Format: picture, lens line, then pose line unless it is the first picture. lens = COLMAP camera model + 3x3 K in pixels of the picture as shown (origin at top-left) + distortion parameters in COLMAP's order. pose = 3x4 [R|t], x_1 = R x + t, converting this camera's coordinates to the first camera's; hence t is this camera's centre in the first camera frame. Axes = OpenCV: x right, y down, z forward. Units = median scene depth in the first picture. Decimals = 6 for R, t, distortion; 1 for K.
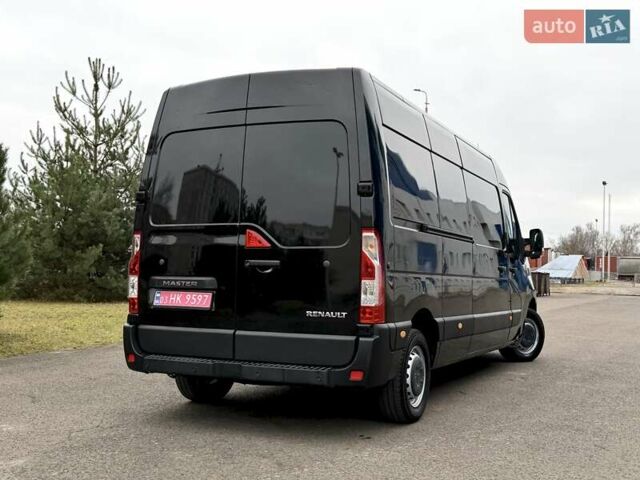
lens RADIAL K [[782.9, 0, 320.0], [0, 782.9, 240.0], [0, 0, 1]] dist [0.135555, -0.016488]
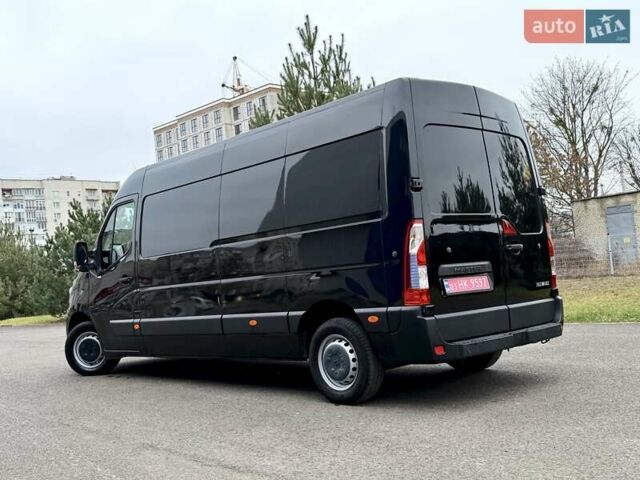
lens RADIAL K [[725.5, 0, 320.0], [0, 725.5, 240.0], [0, 0, 1]] dist [0.135102, 0.001379]
pose [[0.327684, 0.005226, 0.944773, -1.161742], [0.044844, 0.998772, -0.021079, 0.027346], [-0.943723, 0.049275, 0.327047, 0.857038]]
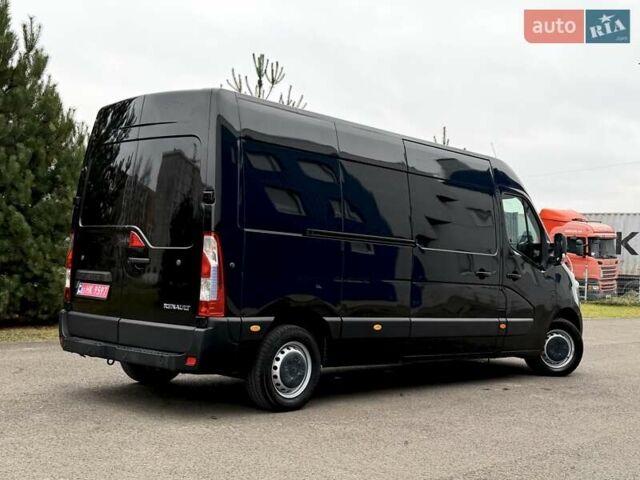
lens RADIAL K [[893.2, 0, 320.0], [0, 893.2, 240.0], [0, 0, 1]] dist [0.016929, -0.015287]
pose [[0.952110, 0.017571, -0.305249, 0.542781], [-0.017222, 0.999844, 0.003837, -0.009600], [0.305269, 0.001604, 0.952265, -0.154231]]
